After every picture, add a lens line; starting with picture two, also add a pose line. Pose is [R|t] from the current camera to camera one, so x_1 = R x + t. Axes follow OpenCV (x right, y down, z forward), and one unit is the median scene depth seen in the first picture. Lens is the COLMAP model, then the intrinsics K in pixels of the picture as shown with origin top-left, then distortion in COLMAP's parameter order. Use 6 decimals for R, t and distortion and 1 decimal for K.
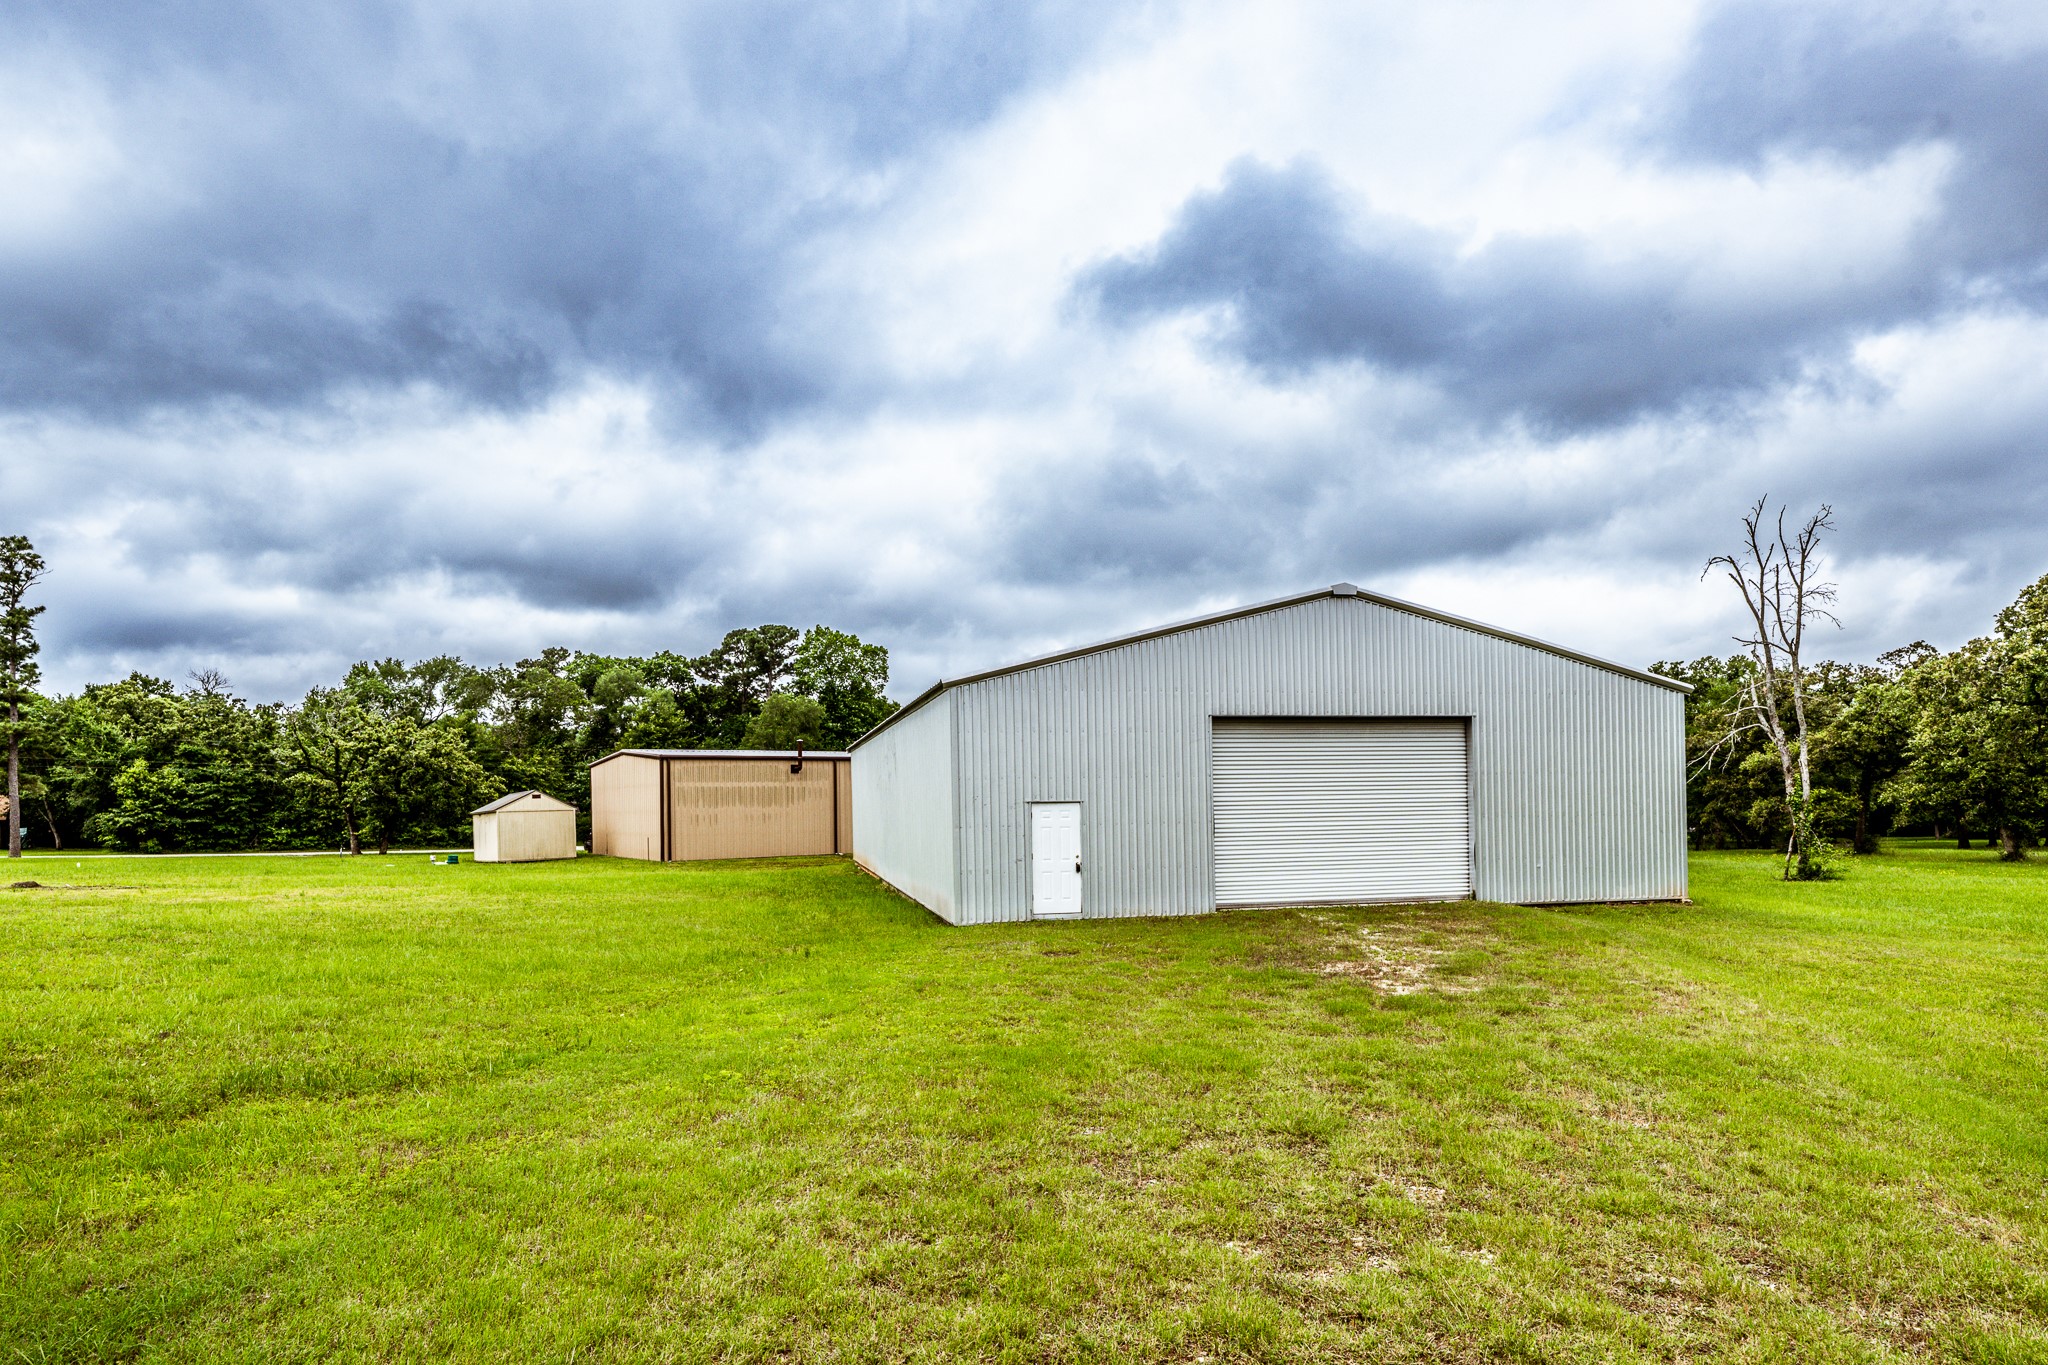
lens RADIAL K [[1068.1, 0, 972.2], [0, 1068.1, 778.7], [0, 0, 1]] dist [0.000596, -0.000834]
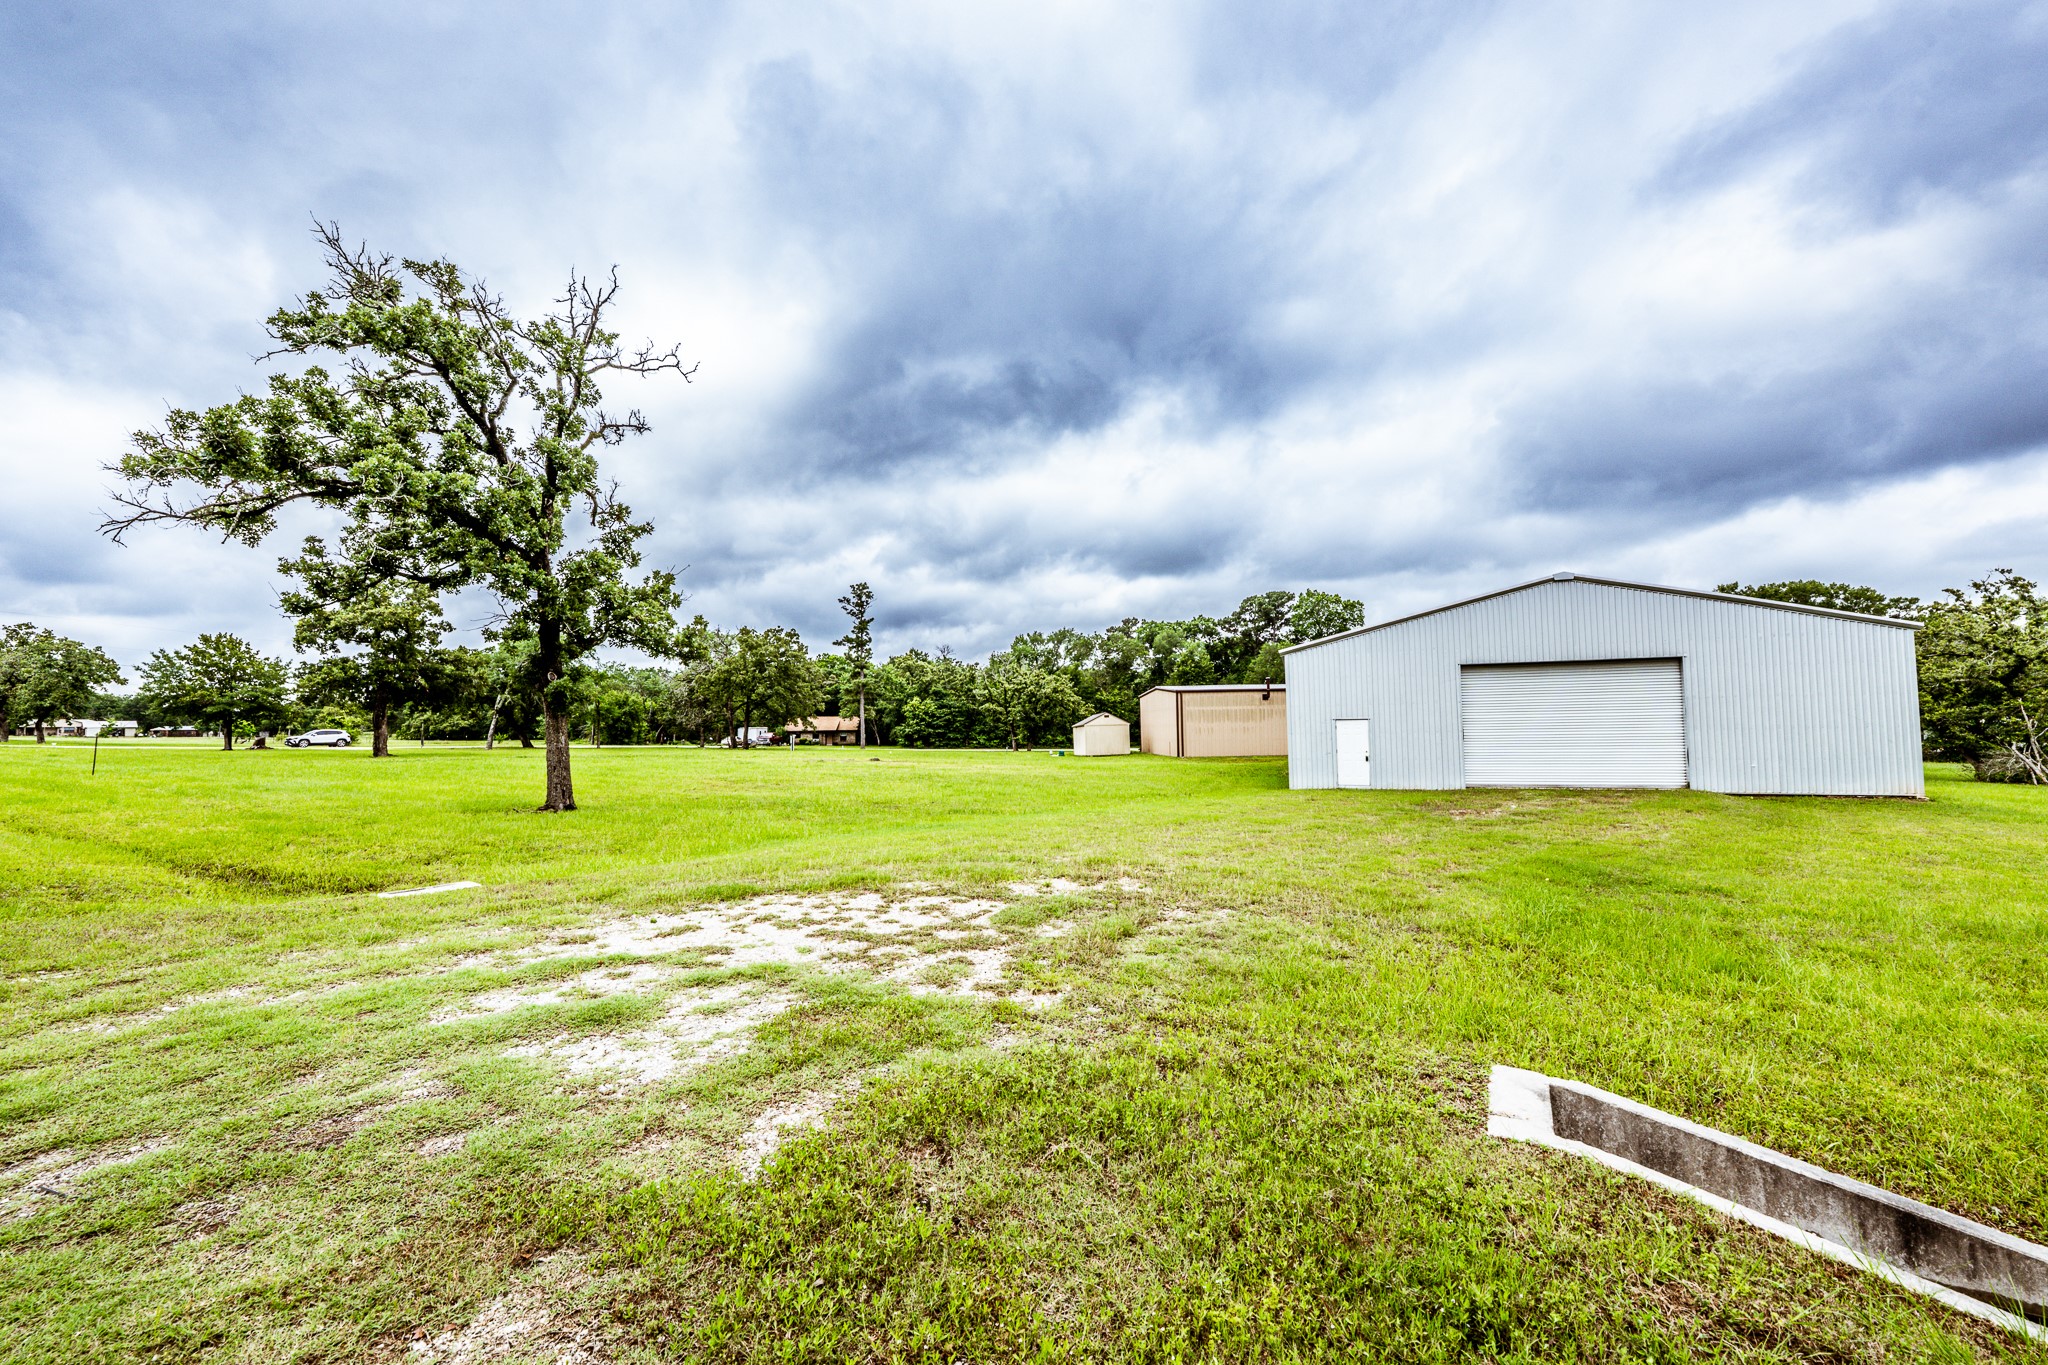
lens RADIAL K [[827.4, 0, 1001.8], [0, 827.4, 680.2], [0, 0, 1]] dist [0.000572, -0.000268]
pose [[0.851274, -0.027640, -0.523992, 0.094958], [0.014414, 0.999467, -0.029303, -0.002975], [0.524523, 0.017392, 0.851219, -0.131761]]
